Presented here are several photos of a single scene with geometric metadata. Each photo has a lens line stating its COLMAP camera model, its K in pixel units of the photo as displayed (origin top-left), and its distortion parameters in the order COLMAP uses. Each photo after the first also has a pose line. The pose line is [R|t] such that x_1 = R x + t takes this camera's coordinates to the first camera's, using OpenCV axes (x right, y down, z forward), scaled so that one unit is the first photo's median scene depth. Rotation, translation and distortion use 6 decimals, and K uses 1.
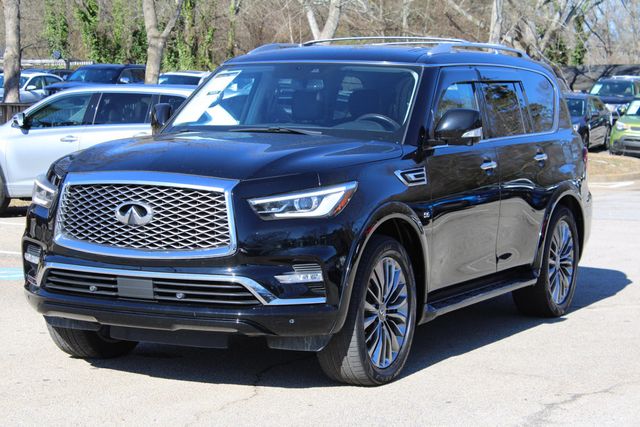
lens RADIAL K [[1623.0, 0, 320.0], [0, 1623.0, 213.5], [0, 0, 1]] dist [0.016660, 0.289624]
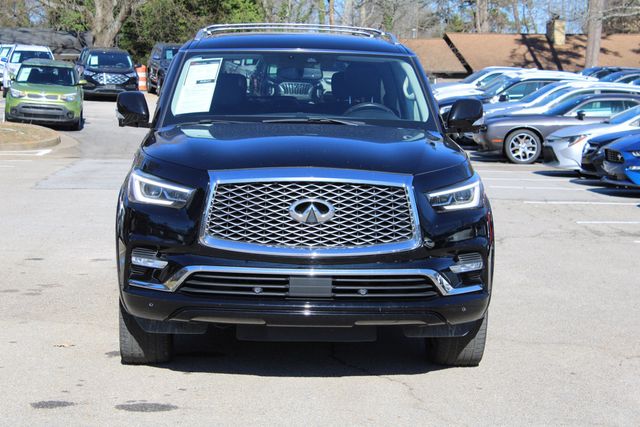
lens RADIAL K [[1623.0, 0, 320.0], [0, 1623.0, 213.5], [0, 0, 1]] dist [0.016660, 0.289624]
pose [[0.870448, -0.041674, 0.490494, -0.591988], [0.029067, 0.999023, 0.033298, -0.031270], [-0.491402, -0.014727, 0.870808, 0.141908]]
